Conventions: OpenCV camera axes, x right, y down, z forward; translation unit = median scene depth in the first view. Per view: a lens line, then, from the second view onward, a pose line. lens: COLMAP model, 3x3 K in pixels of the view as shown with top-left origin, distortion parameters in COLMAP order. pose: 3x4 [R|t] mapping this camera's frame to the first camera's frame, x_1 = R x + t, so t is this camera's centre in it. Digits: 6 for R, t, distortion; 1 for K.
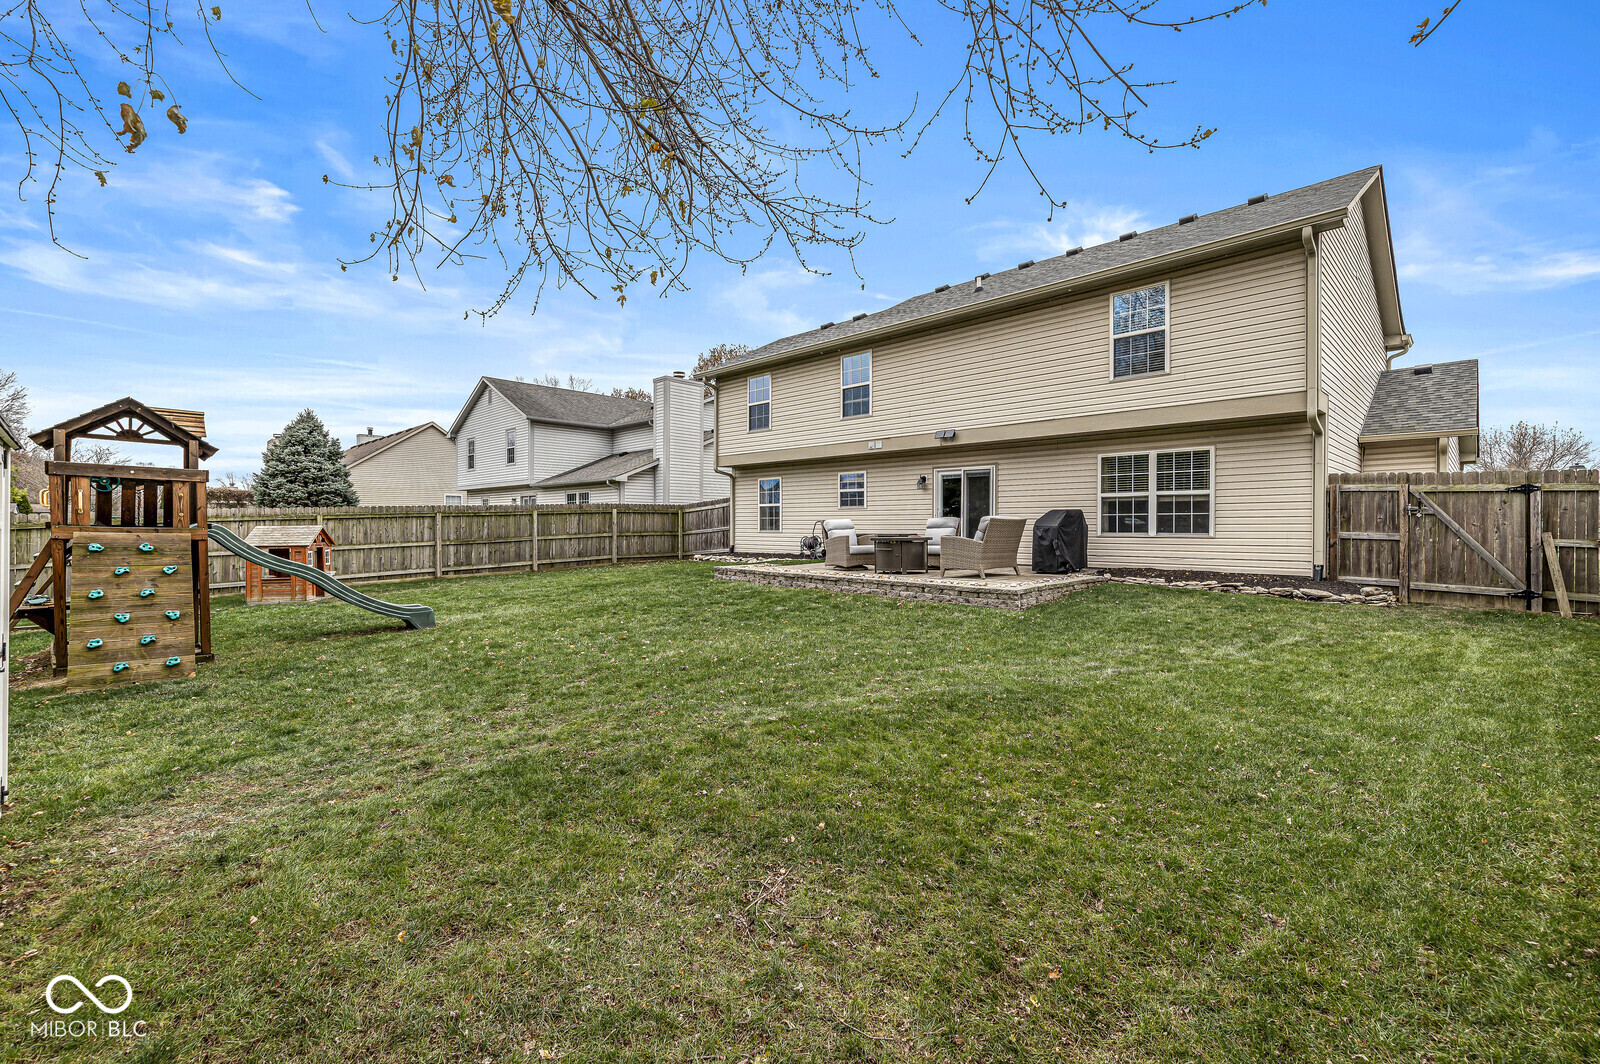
lens RADIAL K [[704.7, 0, 797.6], [0, 704.7, 530.4], [0, 0, 1]] dist [0.003863, -0.002008]
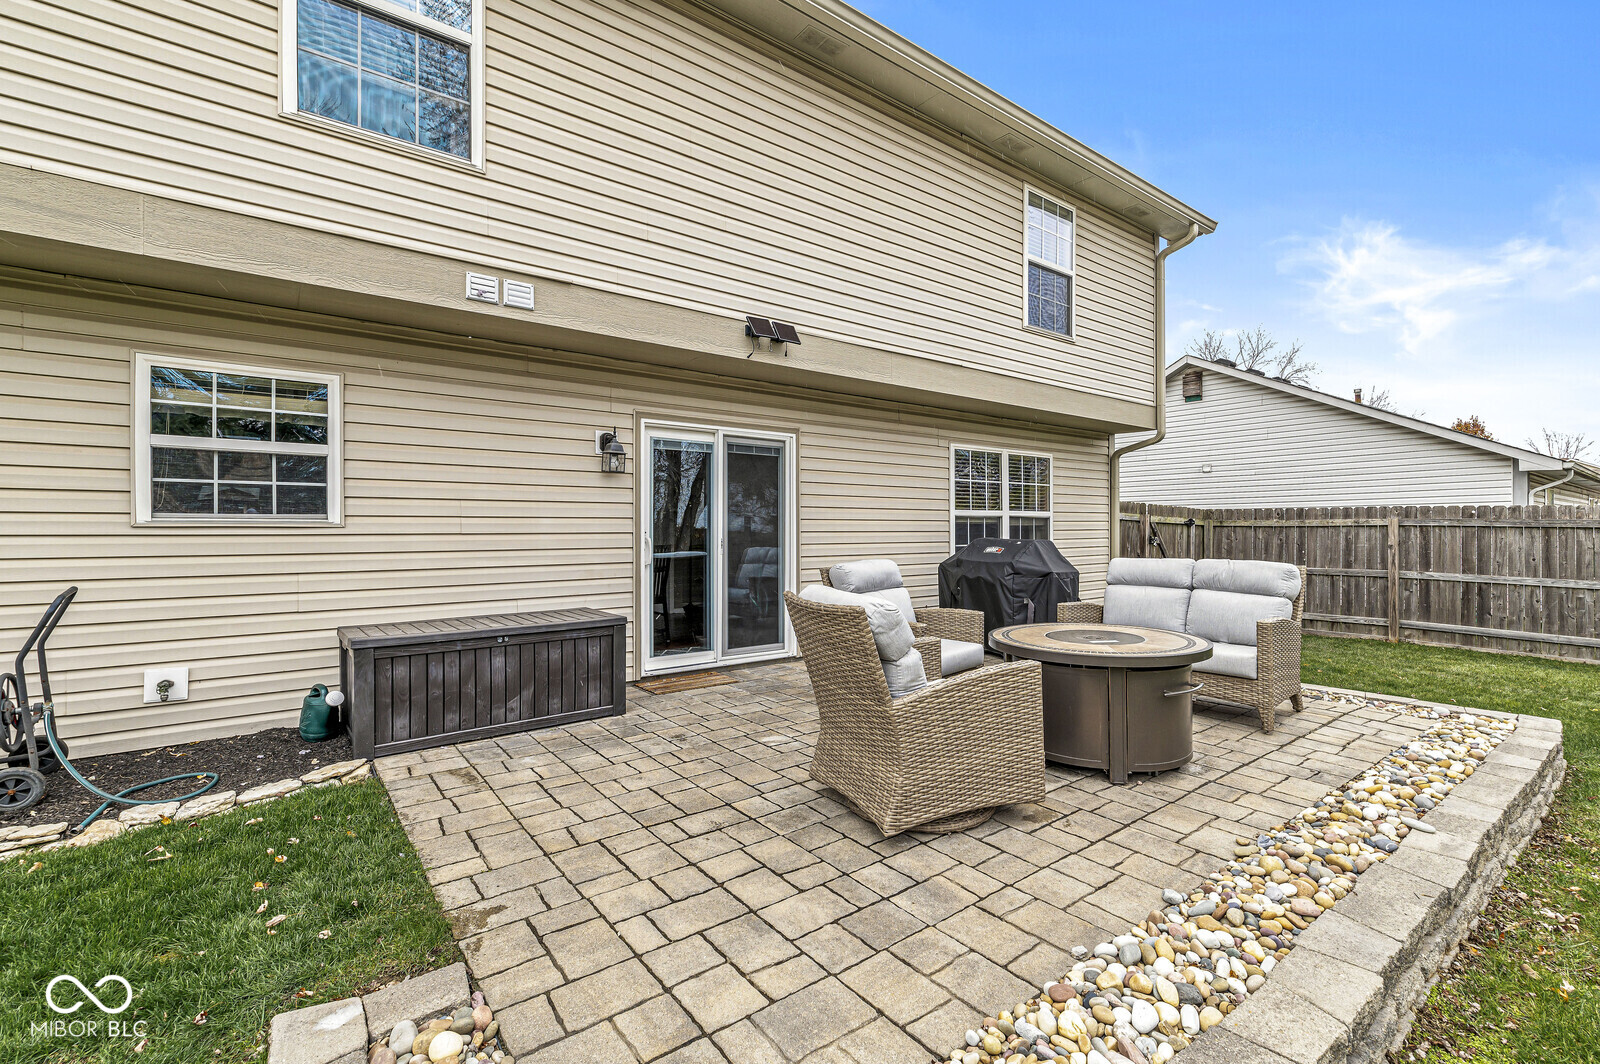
lens RADIAL K [[704.7, 0, 810.8], [0, 704.7, 527.4], [0, 0, 1]] dist [0.003863, -0.002008]
pose [[0.124080, -0.001047, 0.992272, -0.151967], [0.006175, 0.999981, 0.000283, -0.034300], [-0.992253, 0.006092, 0.124084, 0.930371]]
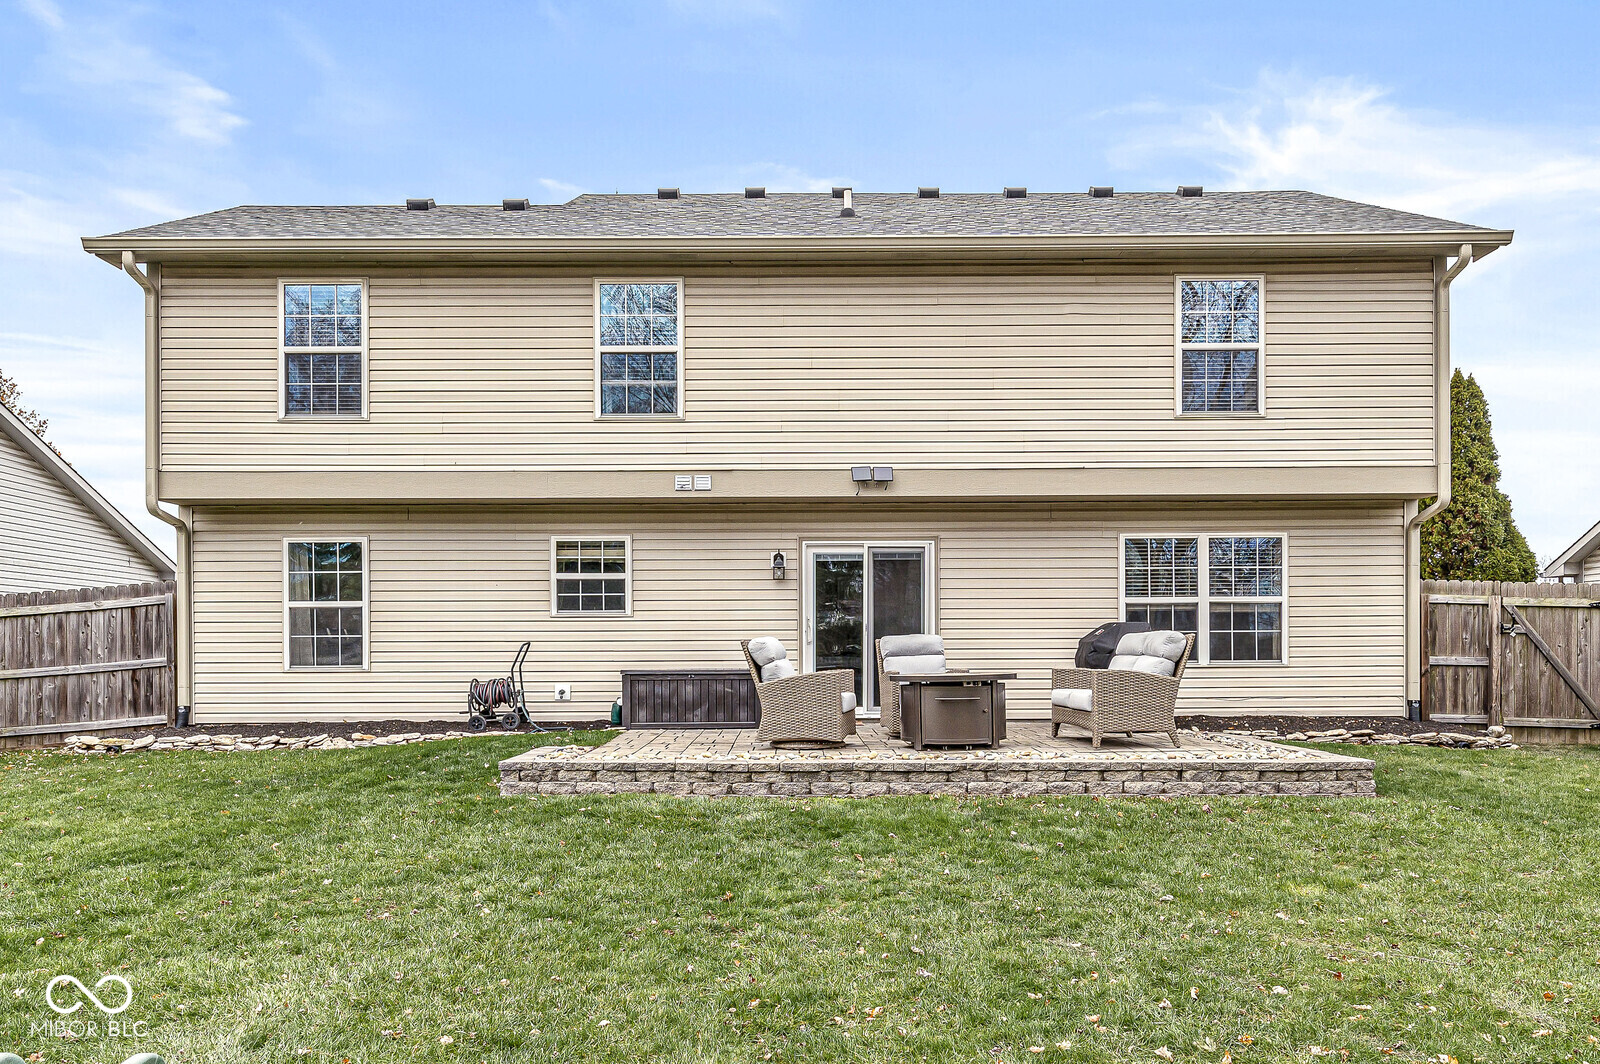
lens RADIAL K [[1167.7, 0, 822.9], [0, 1167.7, 651.9], [0, 0, 1]] dist [0.002127, 0.000037]
pose [[0.695781, -0.003446, 0.718245, -0.429918], [0.010847, 0.999925, -0.005710, -0.001703], [-0.718172, 0.011764, 0.695766, 0.428710]]
